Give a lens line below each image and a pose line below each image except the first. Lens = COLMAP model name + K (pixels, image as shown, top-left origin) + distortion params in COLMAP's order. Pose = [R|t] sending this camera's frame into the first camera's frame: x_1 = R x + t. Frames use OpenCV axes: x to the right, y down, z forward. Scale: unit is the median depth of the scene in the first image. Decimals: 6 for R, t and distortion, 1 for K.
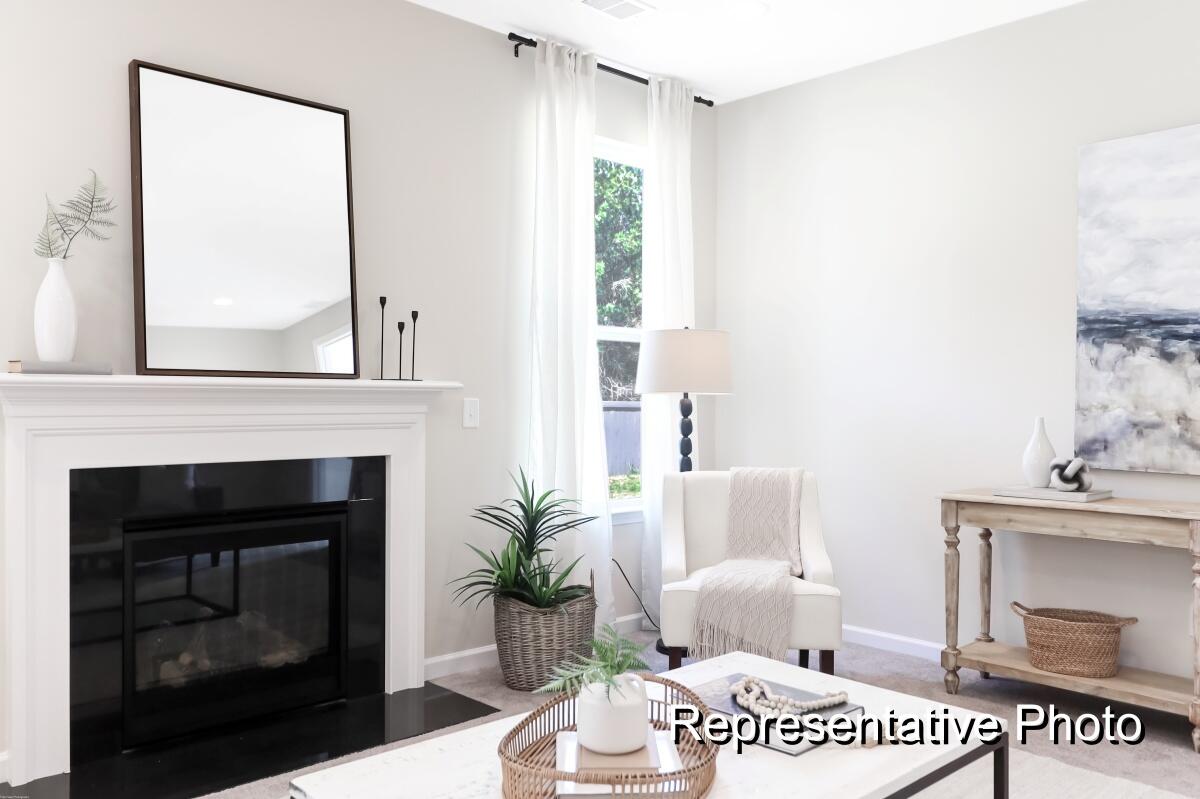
lens RADIAL K [[946.0, 0, 600.0], [0, 946.0, 402.9], [0, 0, 1]] dist [-0.000145, -0.002001]
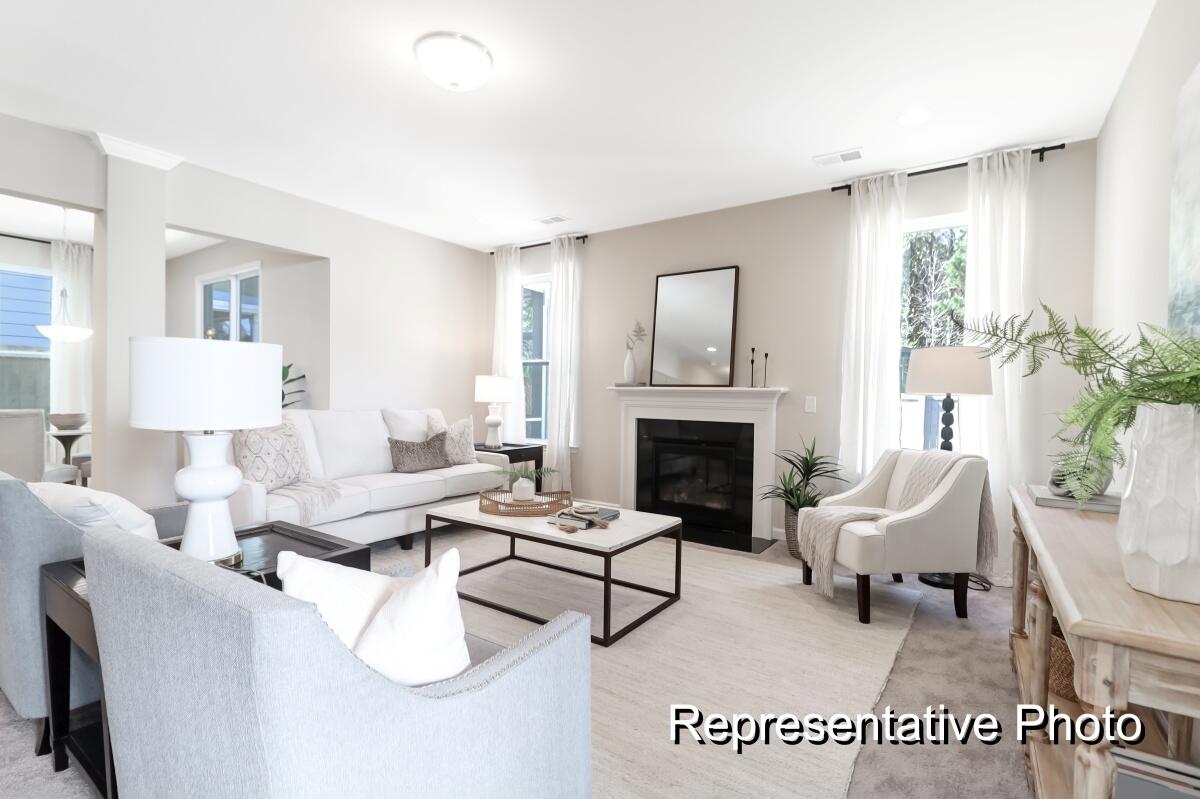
lens RADIAL K [[552.8, 0, 597.2], [0, 552.8, 398.6], [0, 0, 1]] dist [0.018357, -0.010790]
pose [[0.199312, 0.004924, -0.979924, 0.911364], [-0.019020, 0.999818, 0.001156, 0.006069], [0.979751, 0.018407, 0.199370, 0.414546]]
